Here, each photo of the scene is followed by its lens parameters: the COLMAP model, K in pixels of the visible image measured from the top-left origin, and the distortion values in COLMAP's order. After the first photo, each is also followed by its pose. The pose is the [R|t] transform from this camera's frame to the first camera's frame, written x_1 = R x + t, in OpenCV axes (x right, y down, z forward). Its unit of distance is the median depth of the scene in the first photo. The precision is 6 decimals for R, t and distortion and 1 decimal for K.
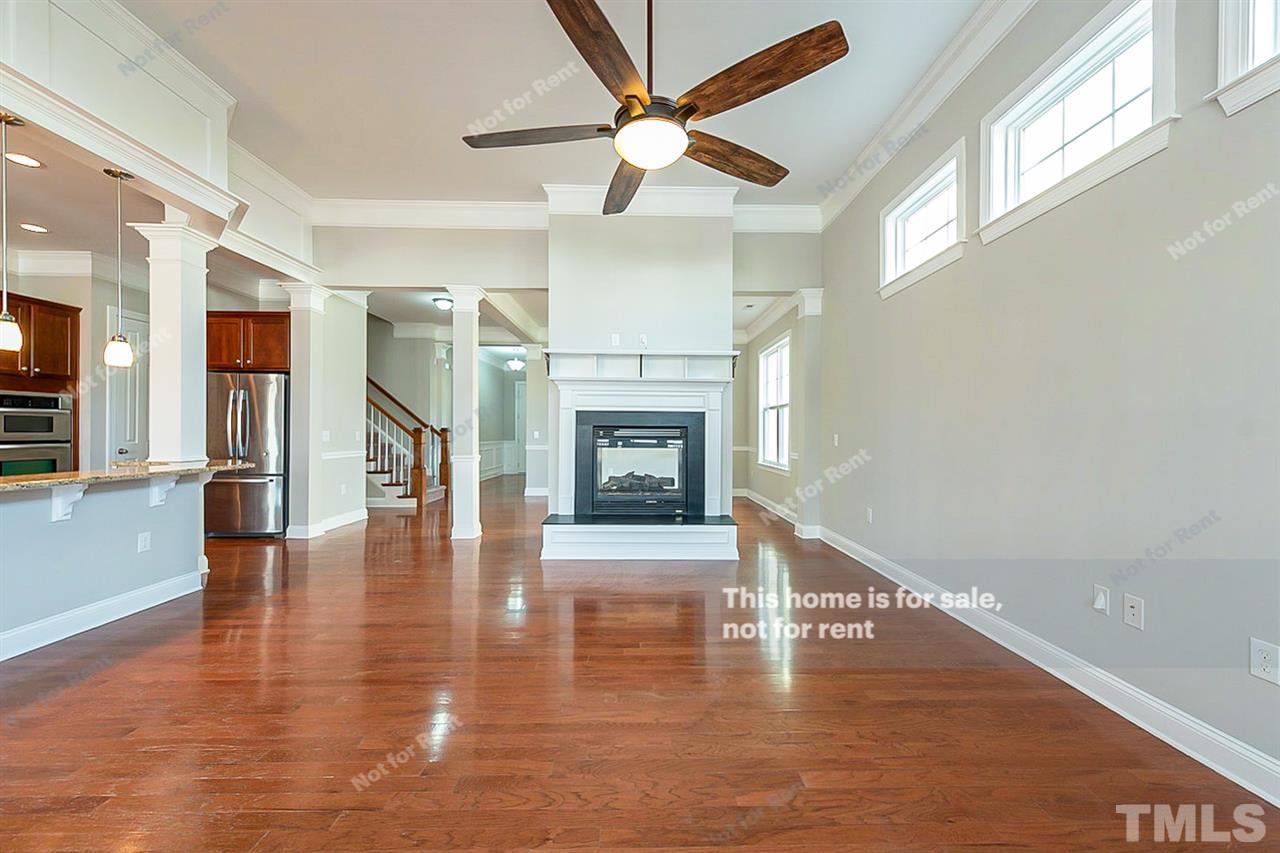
lens RADIAL K [[501.7, 0, 642.7], [0, 501.7, 432.3], [0, 0, 1]] dist [0.013098, -0.001733]
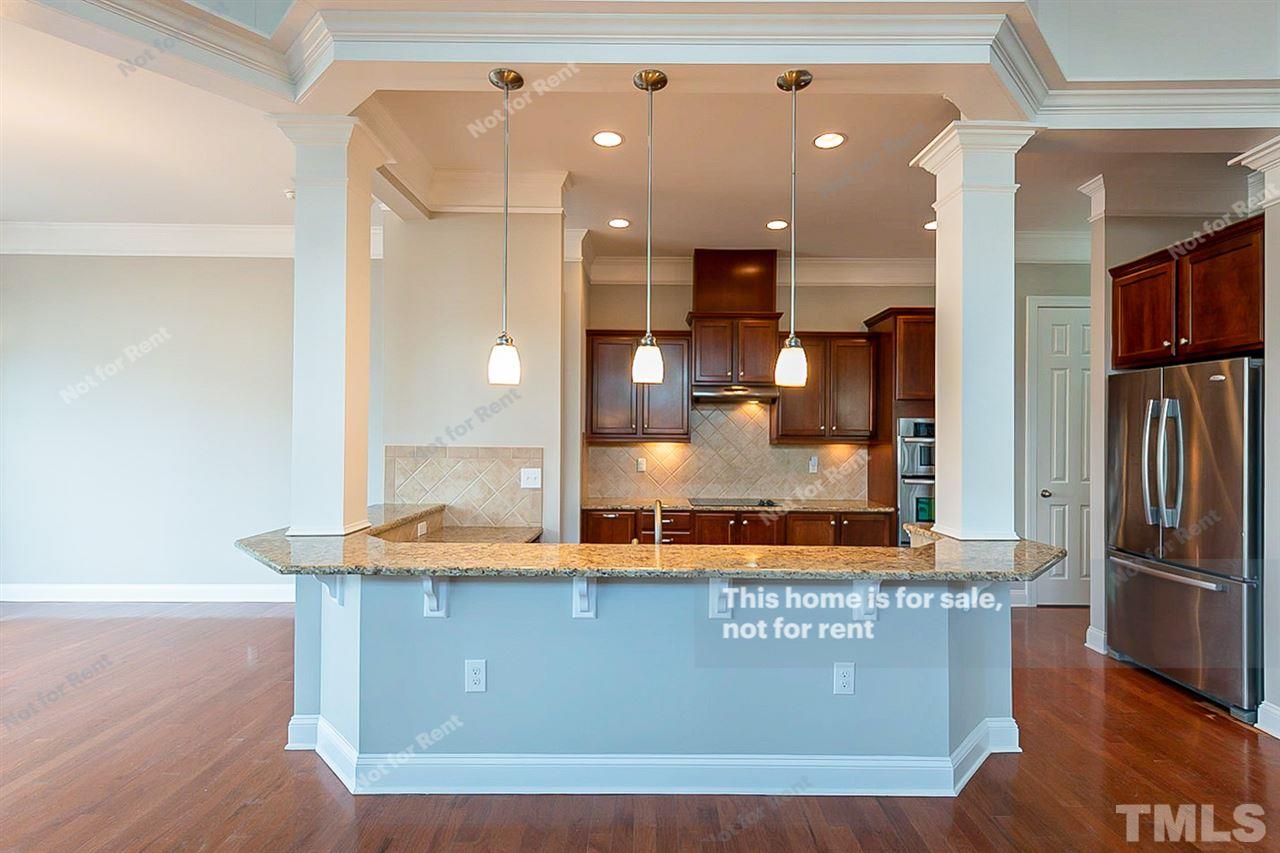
lens RADIAL K [[604.8, 0, 649.2], [0, 604.8, 427.8], [0, 0, 1]] dist [0.005264, -0.001096]
pose [[-0.012518, -0.017494, -0.999769, -0.171184], [-0.008890, 0.999809, -0.017383, -0.039031], [0.999882, 0.008671, -0.012671, 0.492900]]
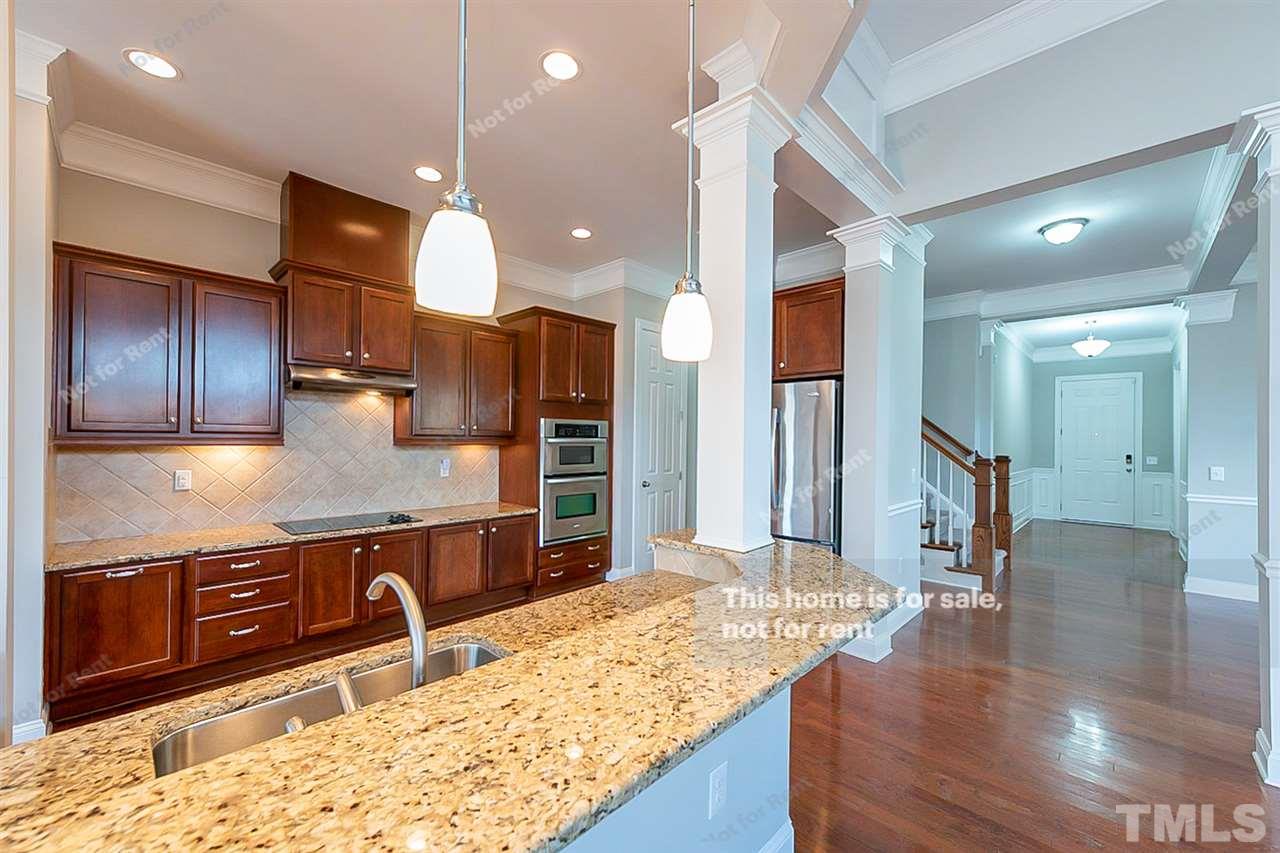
lens RADIAL K [[501.7, 0, 642.7], [0, 501.7, 435.1], [0, 0, 1]] dist [0.013098, -0.001733]
pose [[0.713335, -0.001167, -0.700823, -0.467440], [-0.008393, 0.999913, -0.010208, -0.041652], [0.700773, 0.013164, 0.713263, 0.419738]]
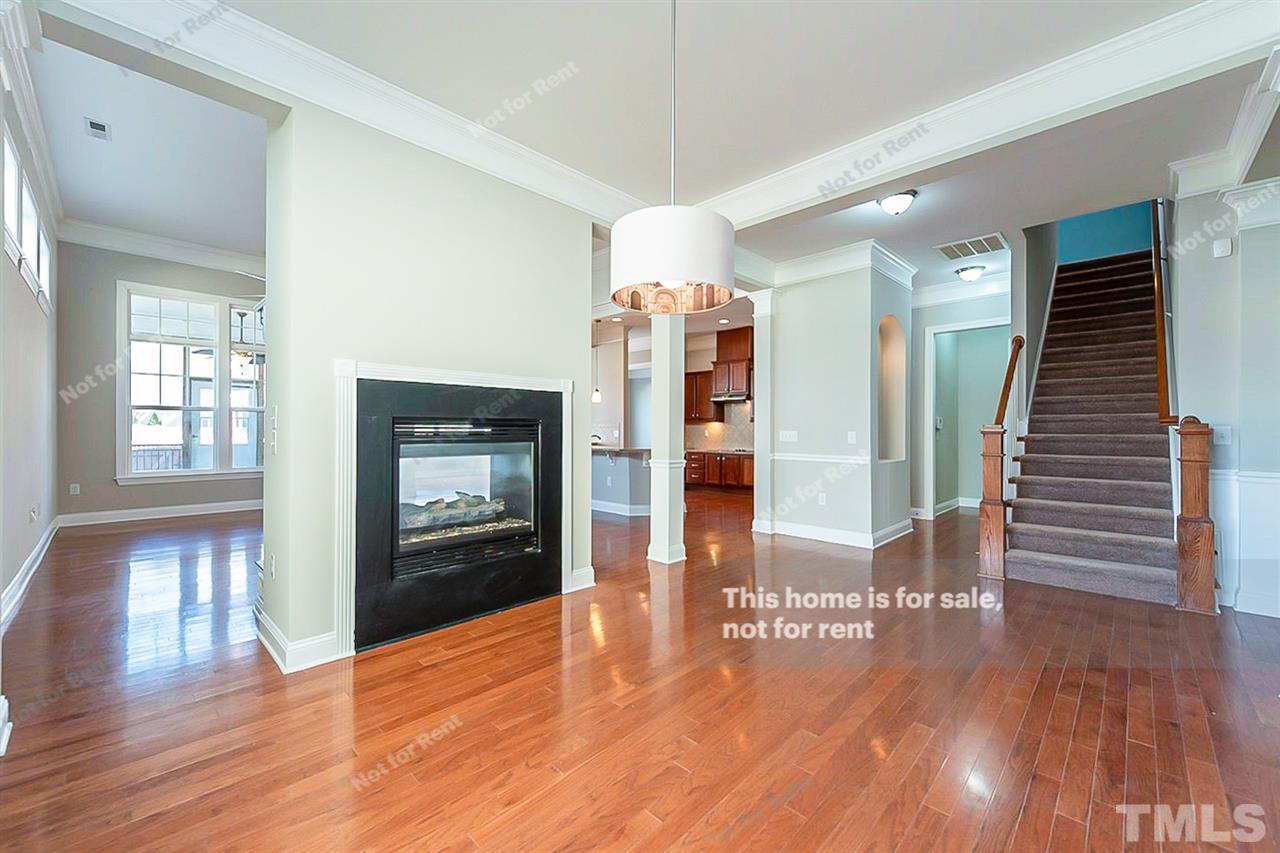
lens RADIAL K [[501.7, 0, 641.5], [0, 501.7, 432.6], [0, 0, 1]] dist [0.013098, -0.001733]
pose [[-0.703631, -0.001745, -0.710563, 0.278349], [-0.006914, 0.999966, 0.004392, -0.001704], [0.710532, 0.008003, -0.703620, 1.642810]]
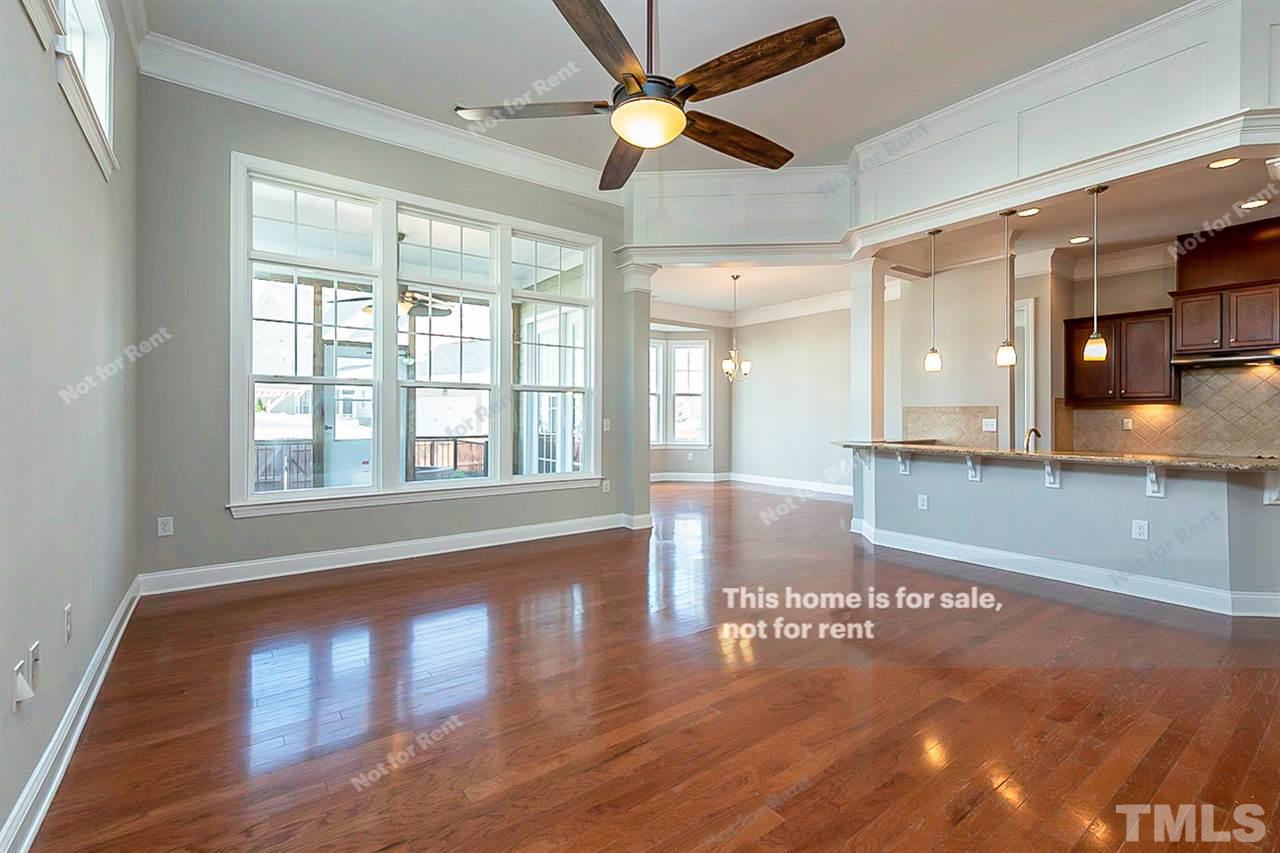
lens RADIAL K [[556.7, 0, 647.2], [0, 556.7, 417.5], [0, 0, 1]] dist [0.005602, 0.000301]
pose [[-0.809645, -0.003166, -0.586911, 0.285476], [-0.005859, 0.999979, 0.002689, -0.002847], [0.586890, 0.005616, -0.809647, 0.835133]]
